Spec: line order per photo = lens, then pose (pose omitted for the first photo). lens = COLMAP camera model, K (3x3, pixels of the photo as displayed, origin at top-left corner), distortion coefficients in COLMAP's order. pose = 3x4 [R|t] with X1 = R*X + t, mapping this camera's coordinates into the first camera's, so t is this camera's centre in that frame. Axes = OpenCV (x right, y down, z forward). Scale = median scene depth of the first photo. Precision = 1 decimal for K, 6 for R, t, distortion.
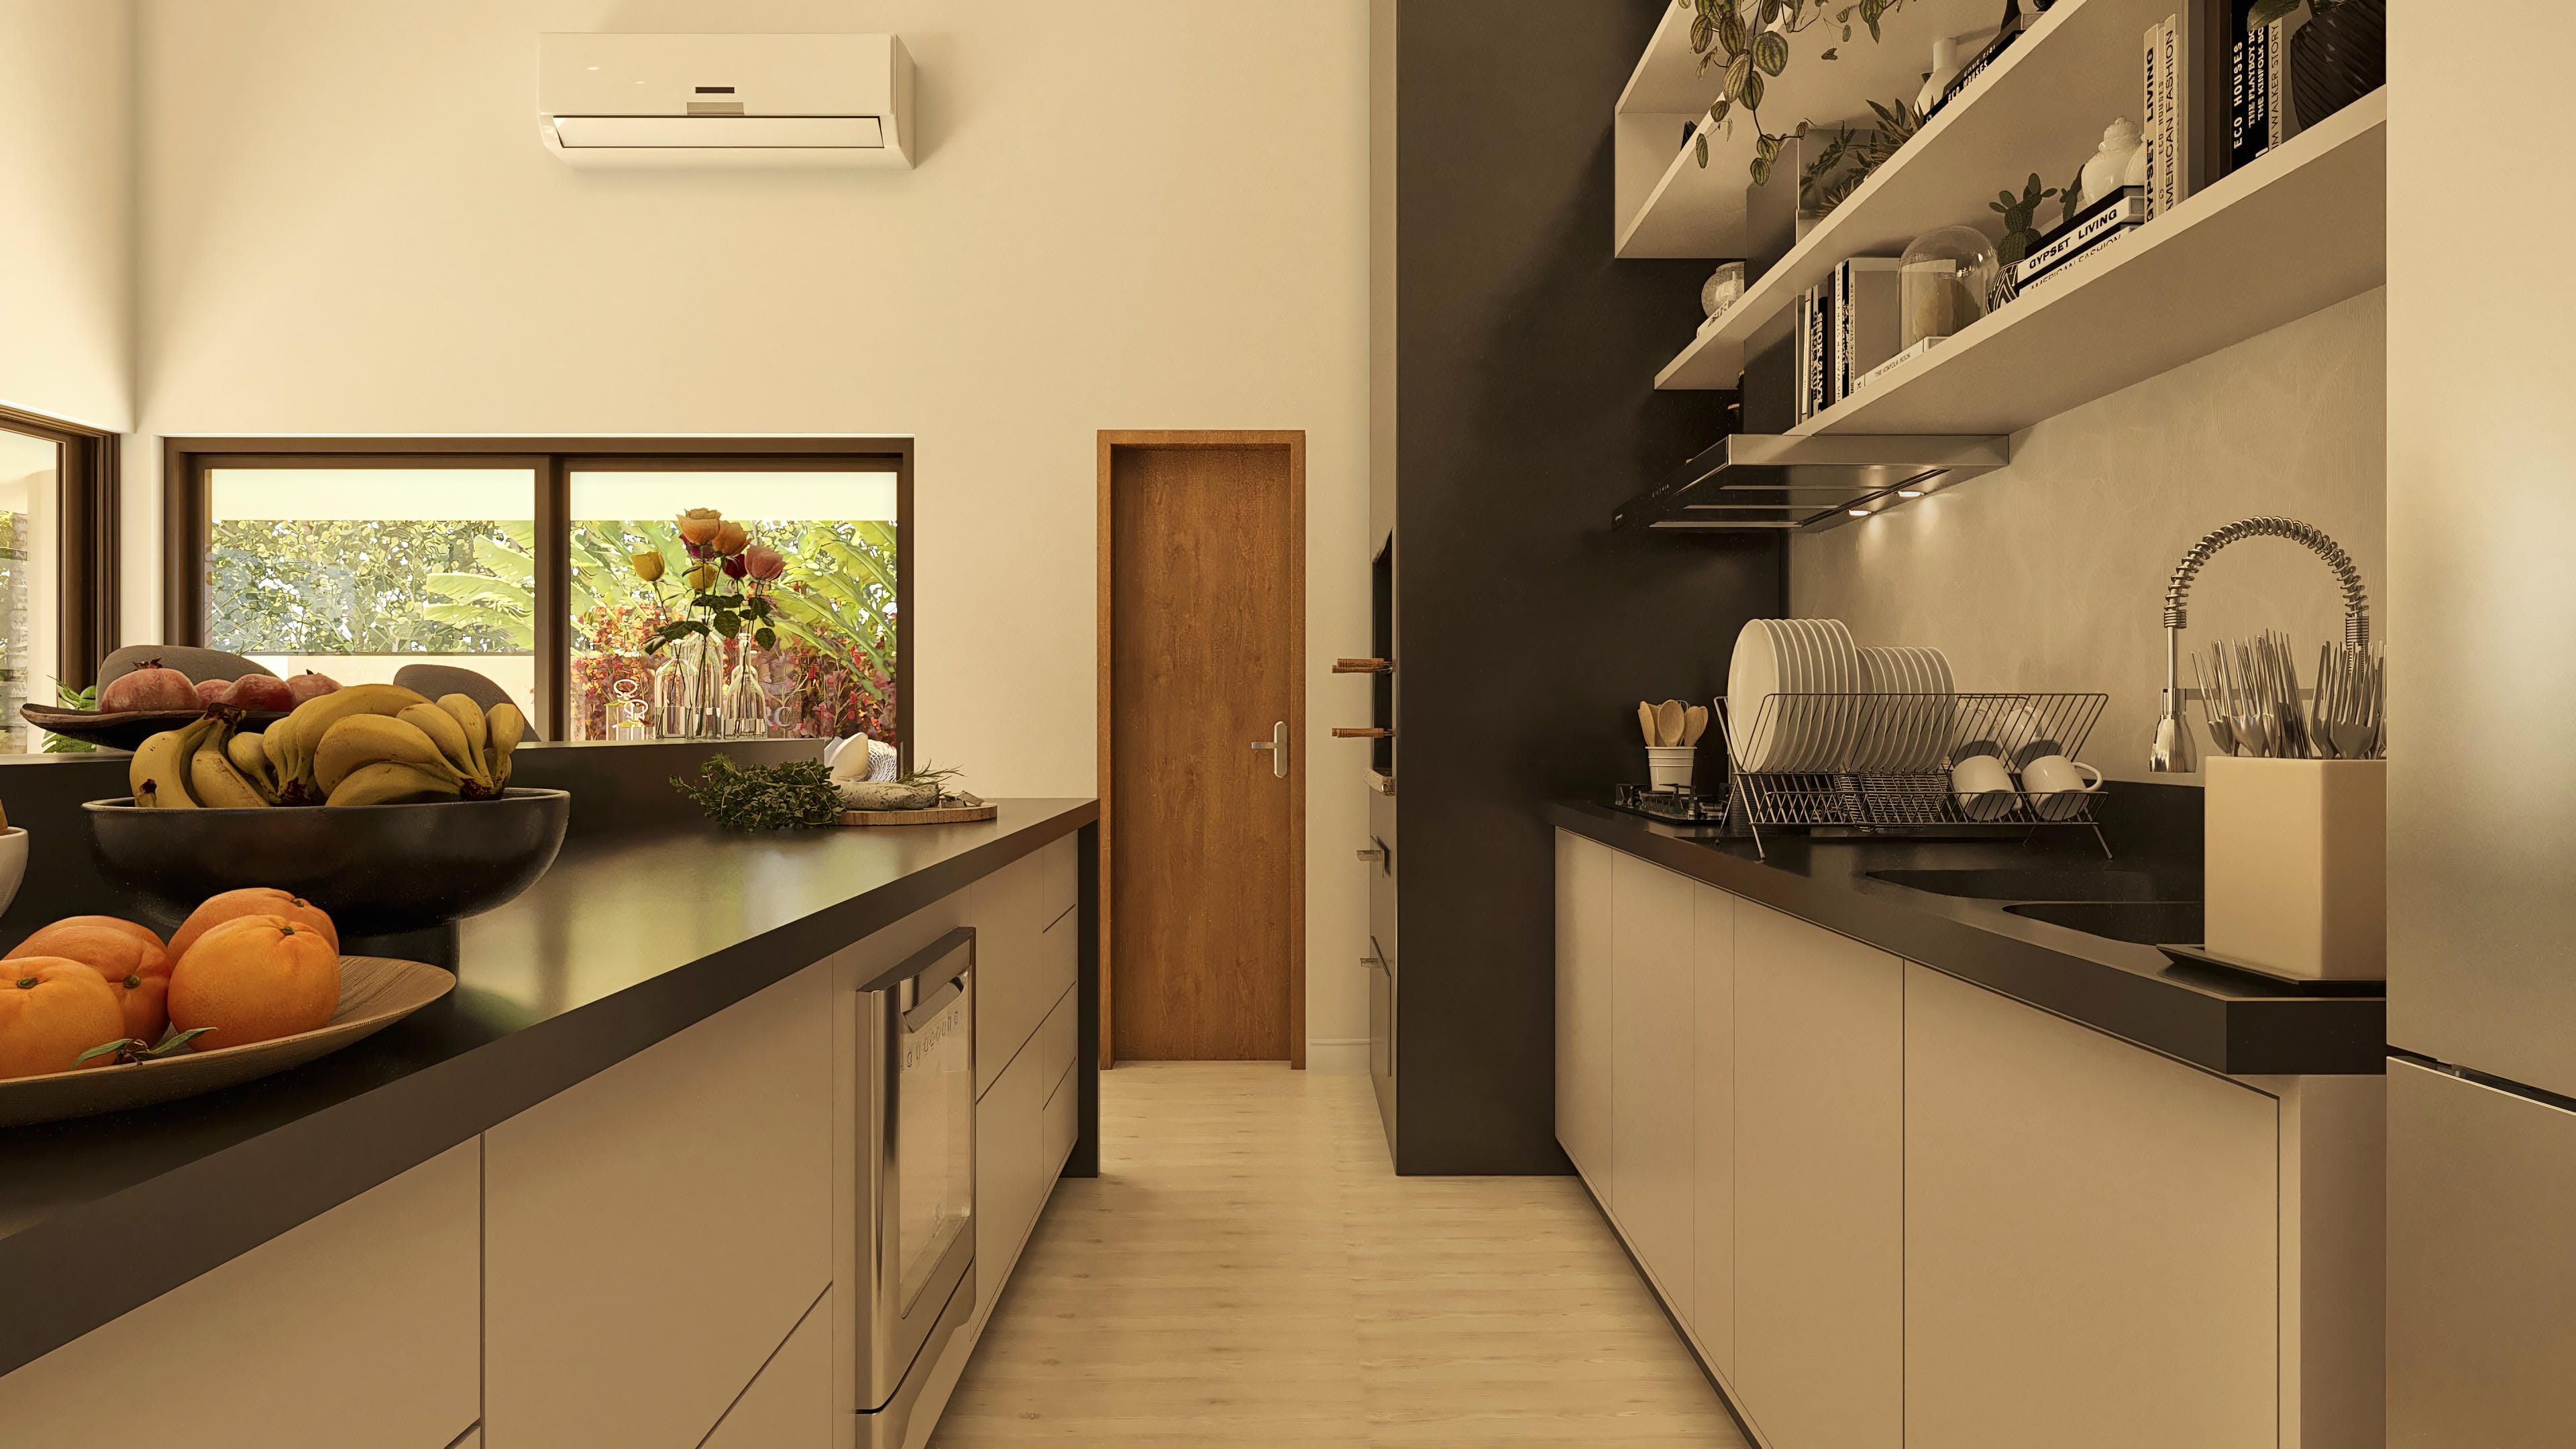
lens RADIAL K [[1437.2, 0, 1288.0], [0, 1437.2, 724.5], [0, 0, 1]] dist [0.005527, 0.001857]
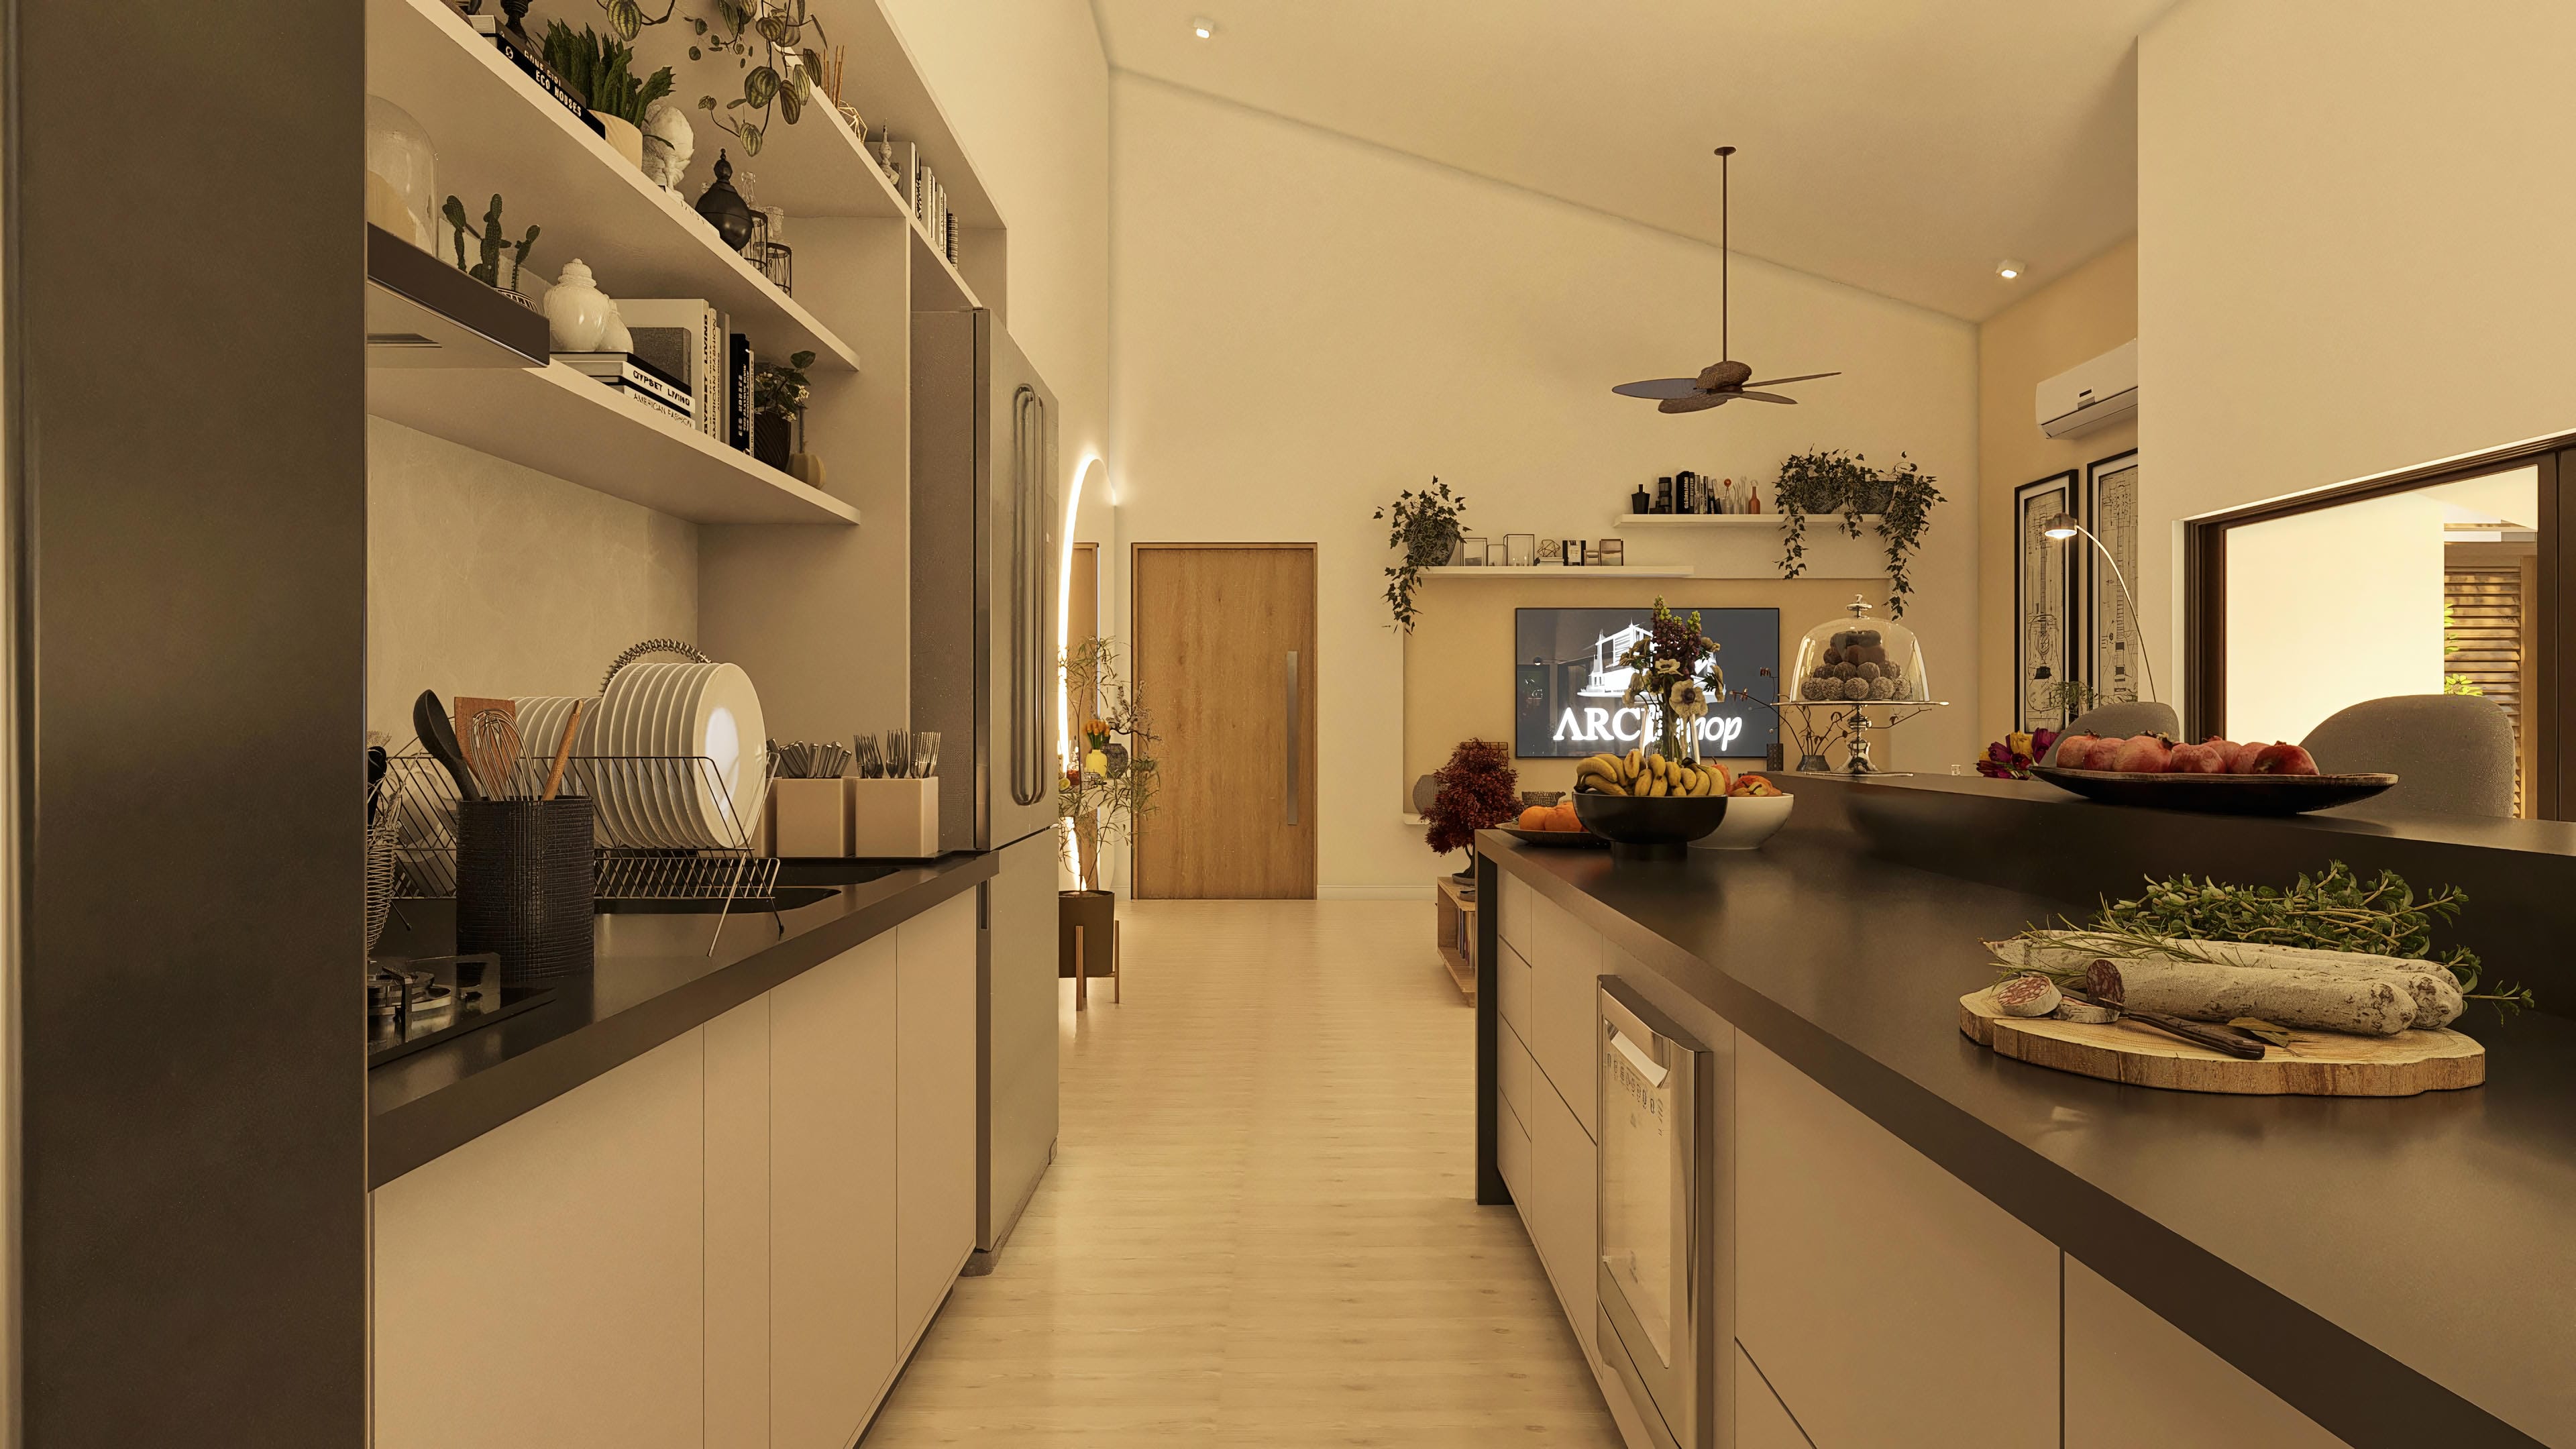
lens RADIAL K [[1437.2, 0, 1288.0], [0, 1437.2, 724.5], [0, 0, 1]] dist [0.005527, 0.001857]
pose [[-0.999880, 0.007557, 0.013490, -0.016751], [0.007608, 0.999964, 0.003721, -0.040866], [-0.013461, 0.003823, -0.999902, 2.129202]]
